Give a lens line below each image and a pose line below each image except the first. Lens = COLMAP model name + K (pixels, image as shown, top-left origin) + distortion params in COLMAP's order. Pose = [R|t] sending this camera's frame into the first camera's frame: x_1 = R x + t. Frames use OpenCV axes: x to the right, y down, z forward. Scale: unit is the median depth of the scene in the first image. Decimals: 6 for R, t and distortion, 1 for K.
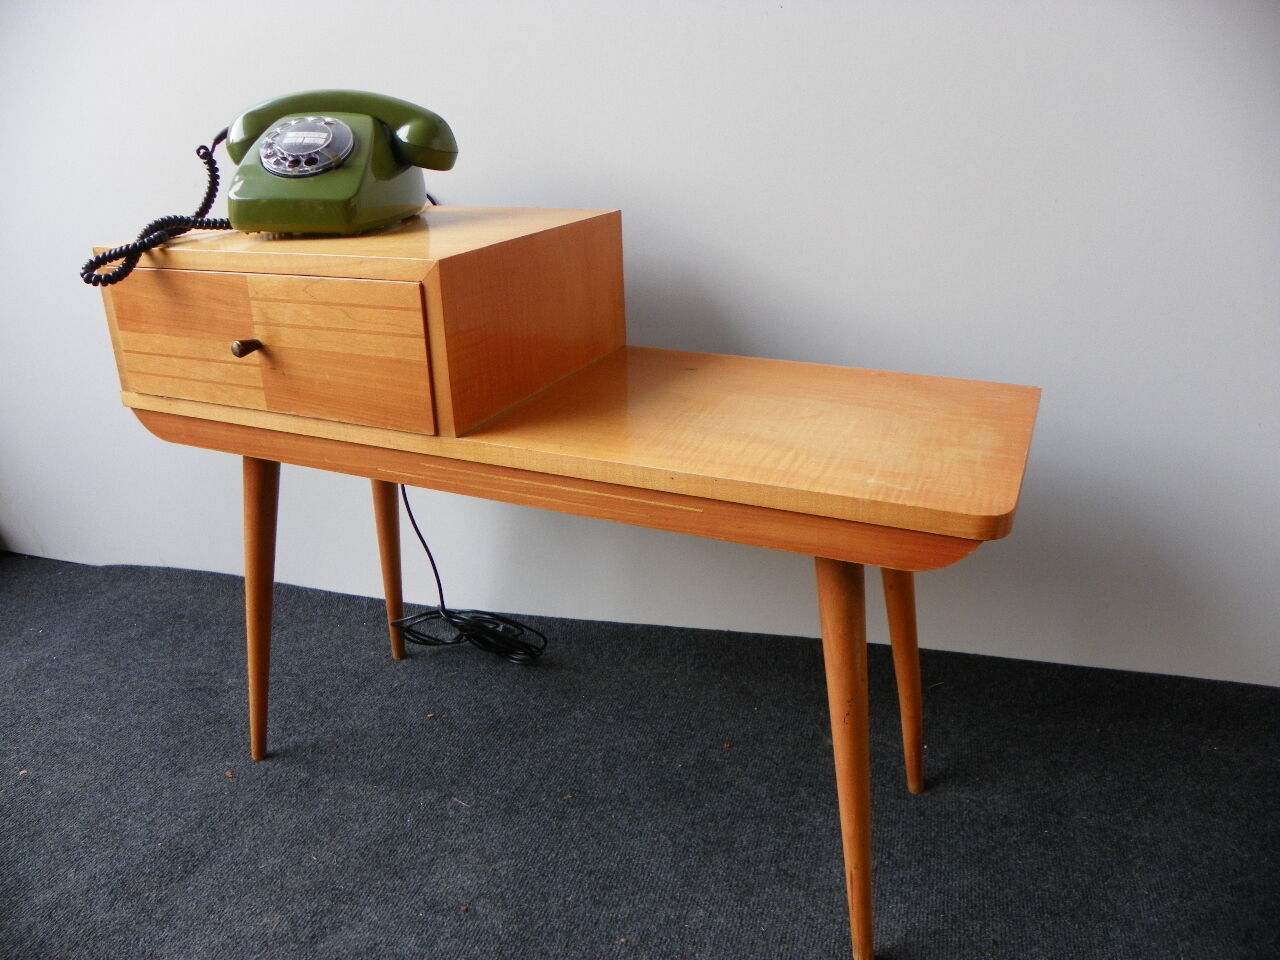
lens RADIAL K [[958.5, 0, 611.2], [0, 958.5, 476.5], [0, 0, 1]] dist [-0.163125, 0.097258]
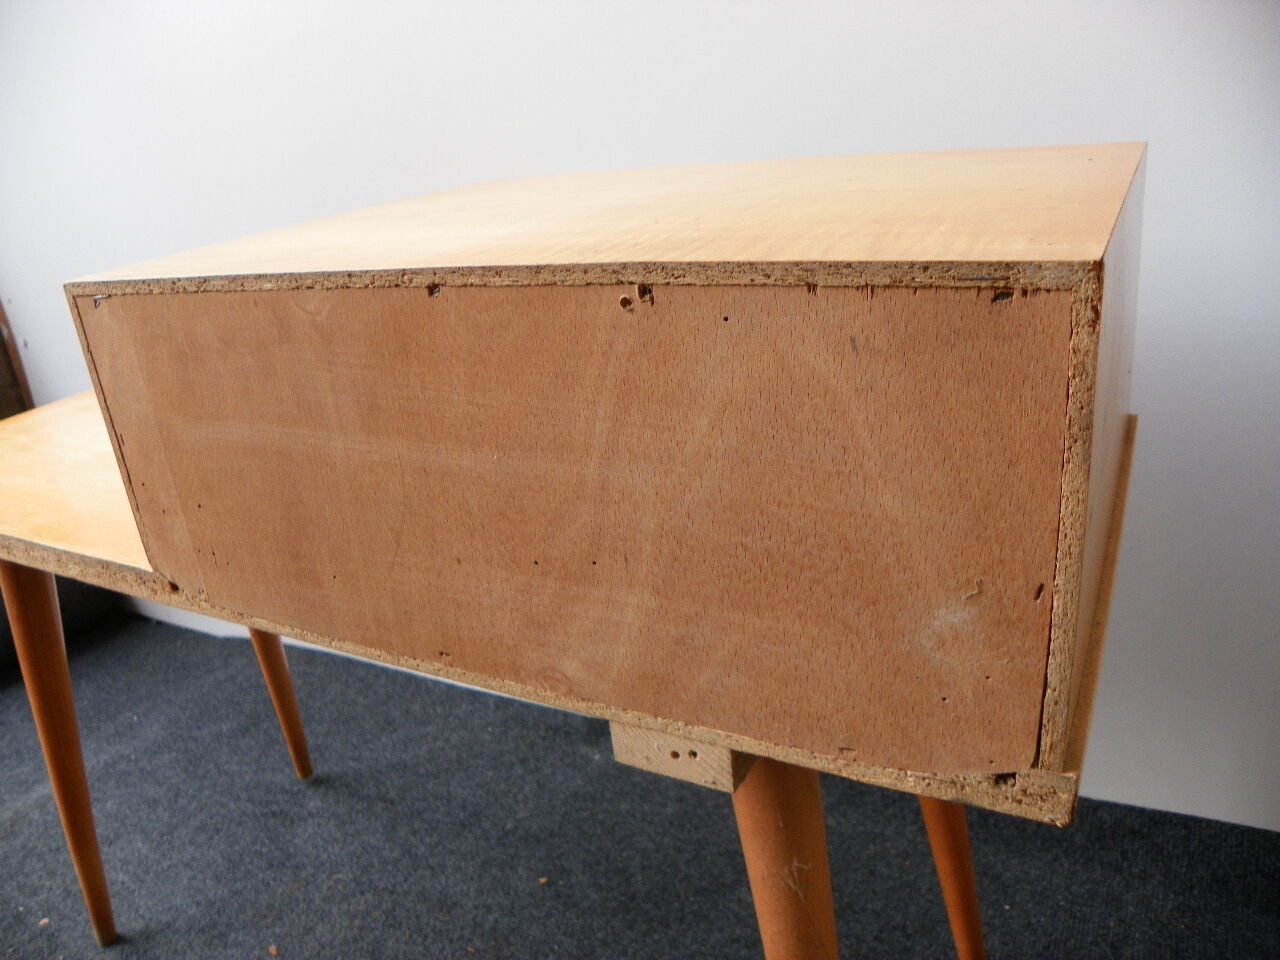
lens RADIAL K [[955.9, 0, 617.1], [0, 955.9, 484.5], [0, 0, 1]] dist [-0.158118, 0.092078]
pose [[0.970722, -0.010727, -0.239967, 0.051011], [0.007777, 0.999882, -0.013237, -0.055519], [0.240080, 0.010983, 0.970691, 0.365692]]
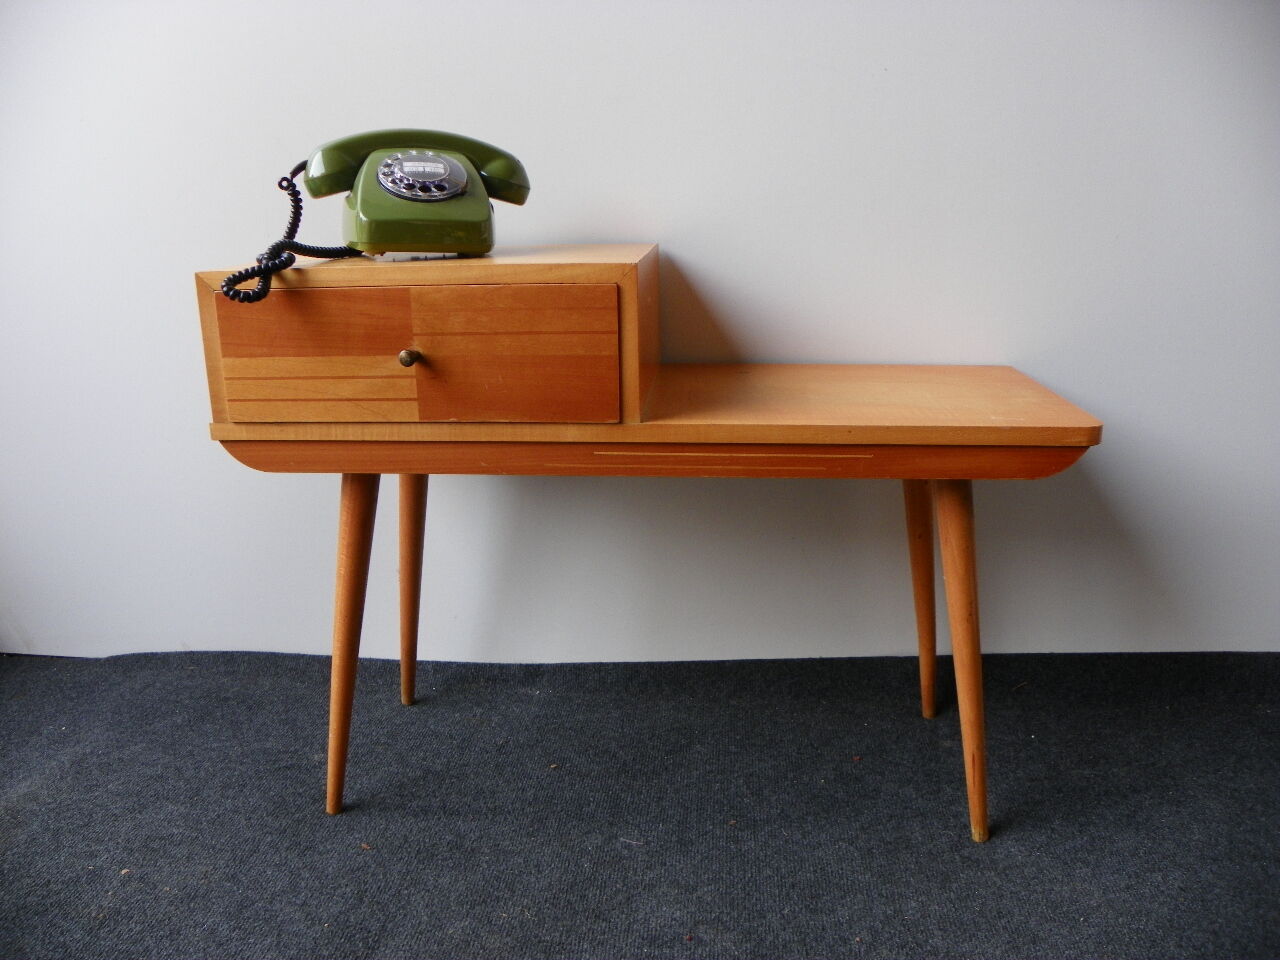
lens RADIAL K [[957.4, 0, 616.4], [0, 957.4, 478.8], [0, 0, 1]] dist [-0.169026, 0.105533]
pose [[0.981925, -0.048577, 0.182930, -0.350409], [0.066526, 0.993414, -0.093292, 0.065444], [-0.177193, 0.103775, 0.978690, 0.010469]]
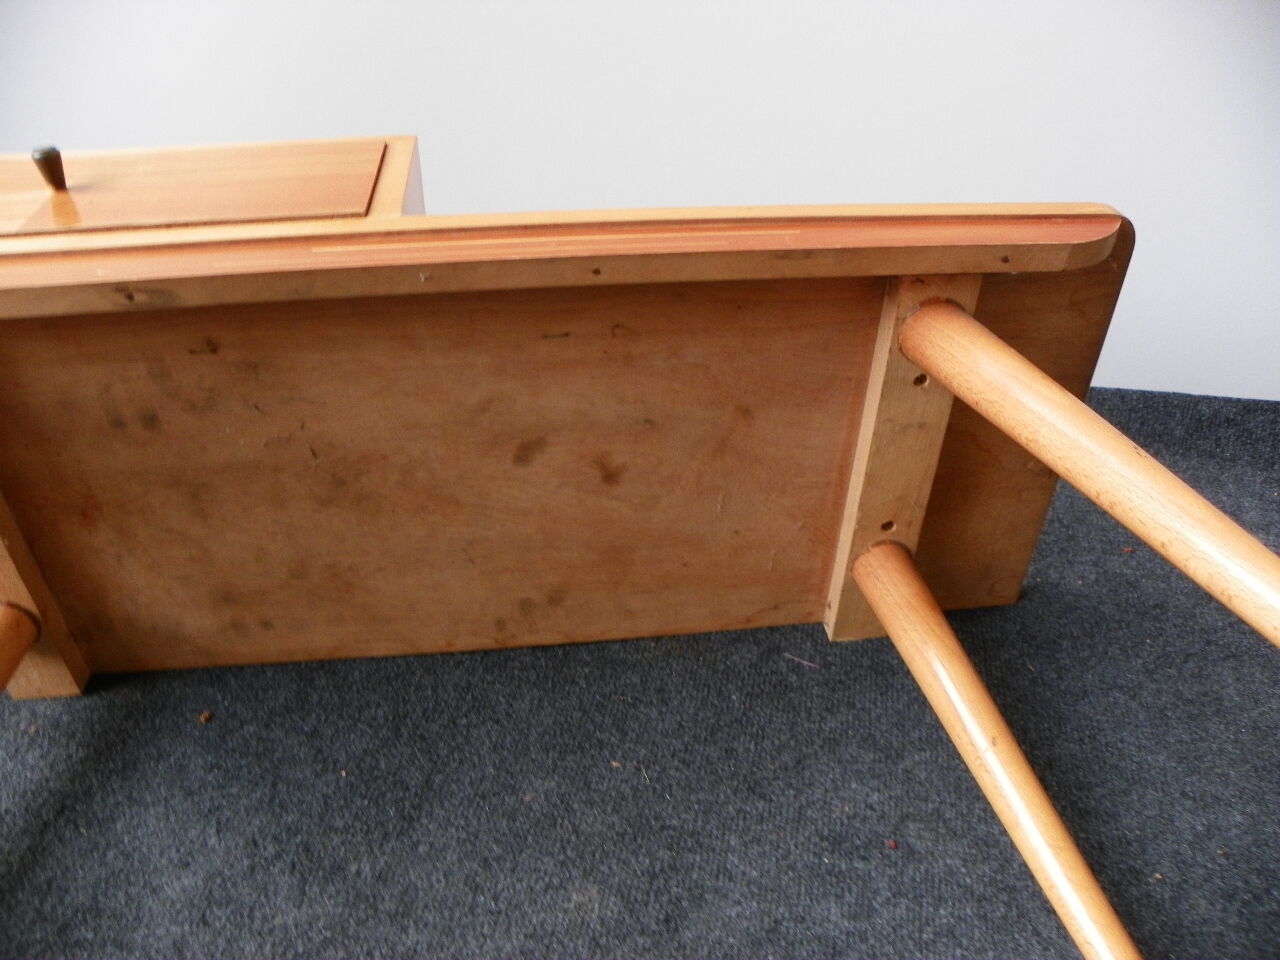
lens RADIAL K [[961.6, 0, 637.1], [0, 961.6, 485.3], [0, 0, 1]] dist [-0.155809, 0.098037]
pose [[0.995875, -0.035702, 0.083413, -0.340082], [0.012095, 0.963363, 0.267928, 0.053906], [-0.089922, -0.265814, 0.959821, 0.426756]]
